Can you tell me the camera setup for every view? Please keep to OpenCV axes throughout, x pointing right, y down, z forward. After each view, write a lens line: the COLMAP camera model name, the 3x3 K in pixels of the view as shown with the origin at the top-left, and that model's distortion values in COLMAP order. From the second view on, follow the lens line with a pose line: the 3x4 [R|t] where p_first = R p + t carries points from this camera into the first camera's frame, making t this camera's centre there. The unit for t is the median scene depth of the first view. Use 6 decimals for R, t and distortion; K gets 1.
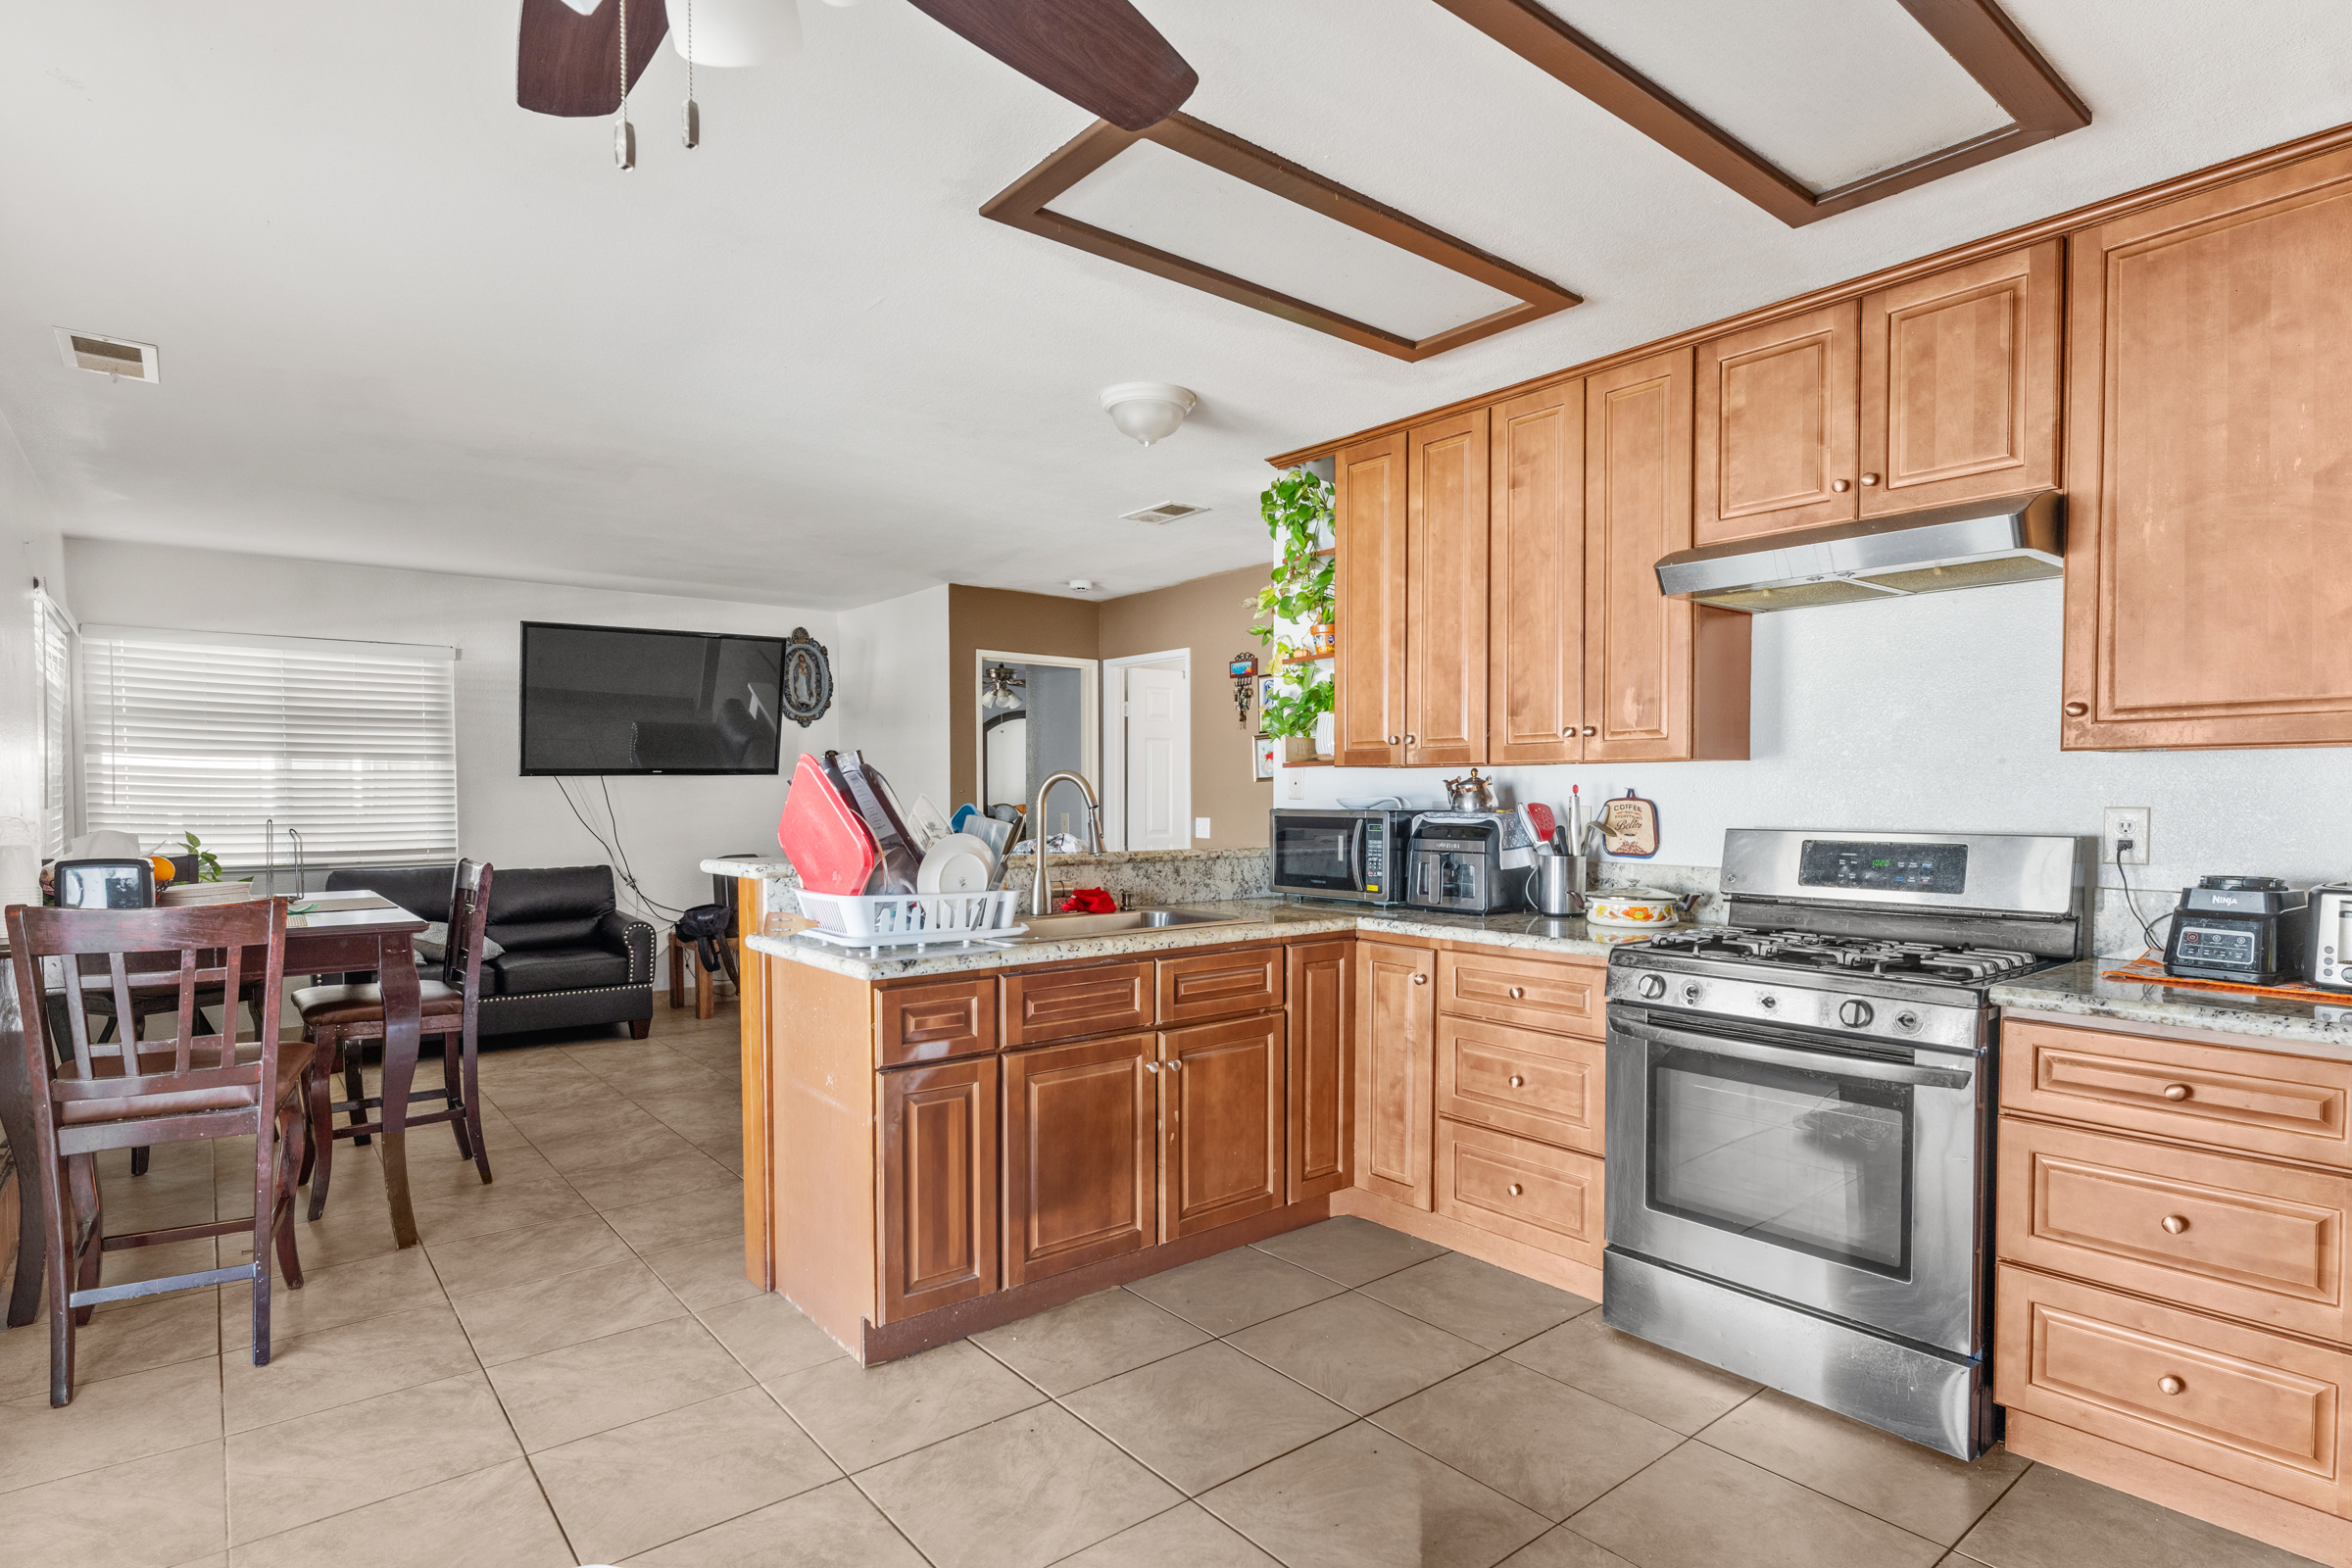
lens RADIAL K [[1215.0, 0, 1171.7], [0, 1215.0, 824.4], [0, 0, 1]] dist [0.001217, 0.000252]
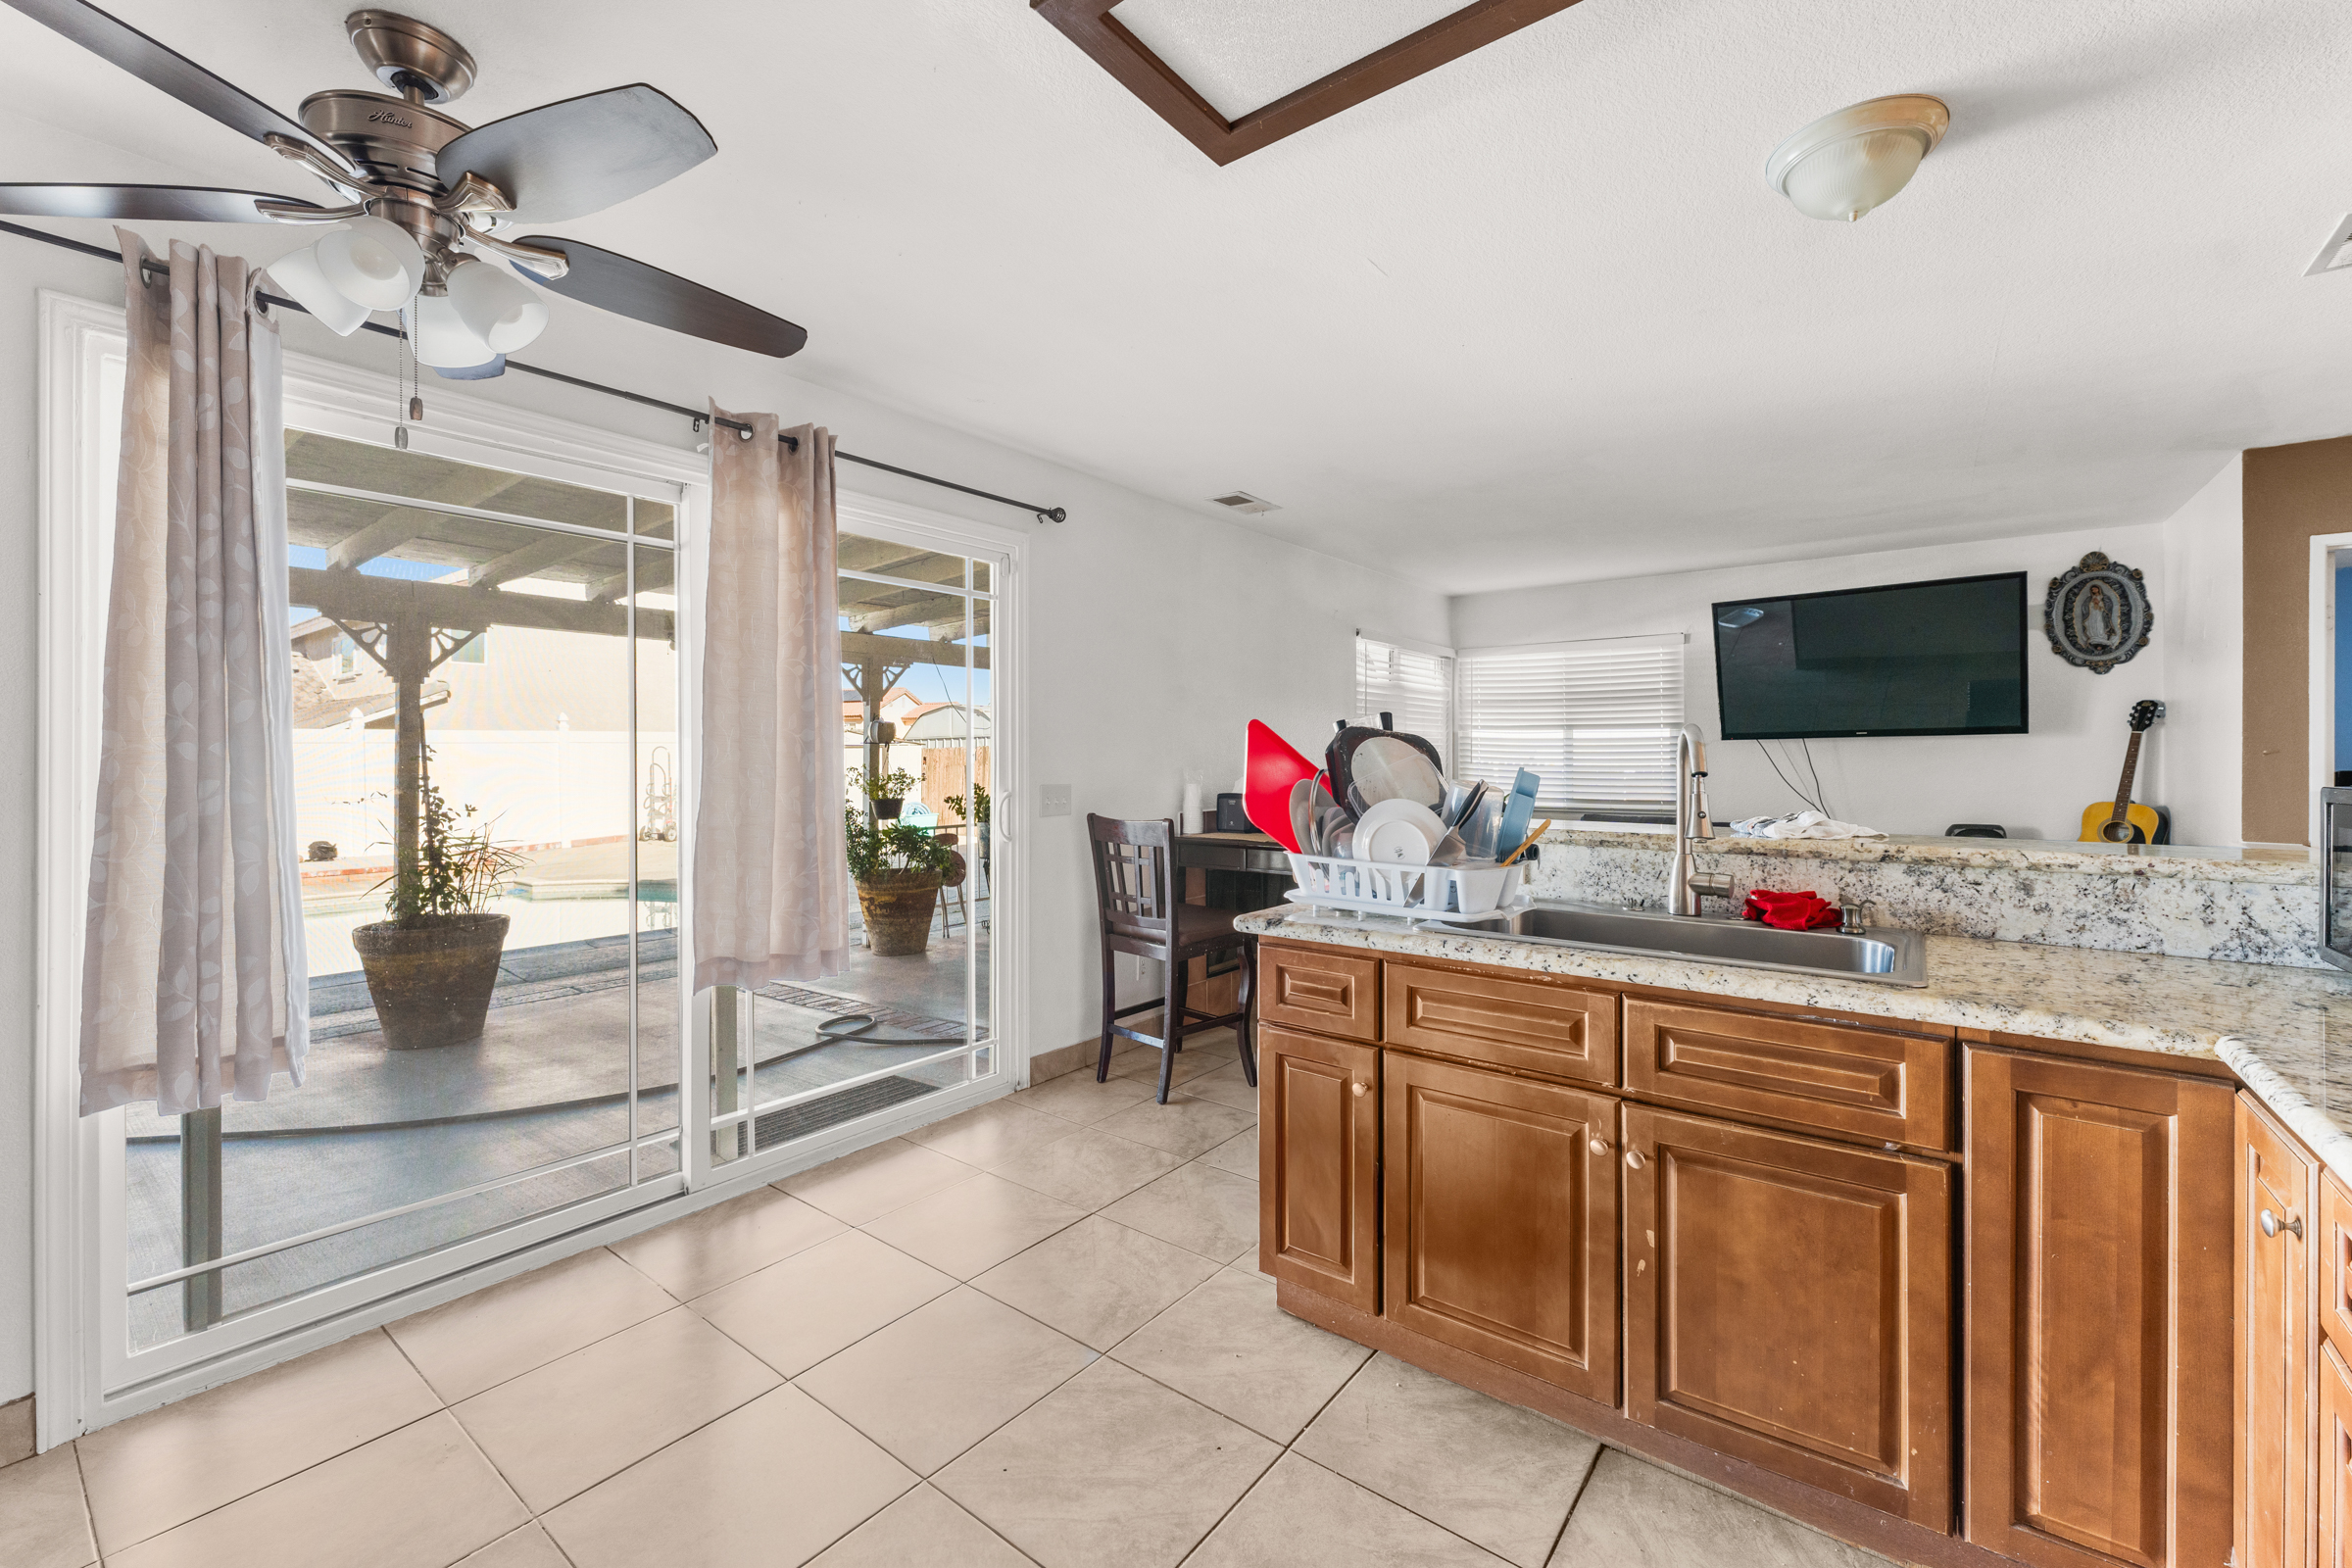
lens RADIAL K [[966.5, 0, 1173.9], [0, 966.5, 760.2], [0, 0, 1]] dist [0.001117, 0.000169]
pose [[0.230989, 0.004693, -0.972945, 0.225184], [-0.024203, 0.999707, -0.000924, -0.007811], [0.972655, 0.023761, 0.231035, 0.302084]]
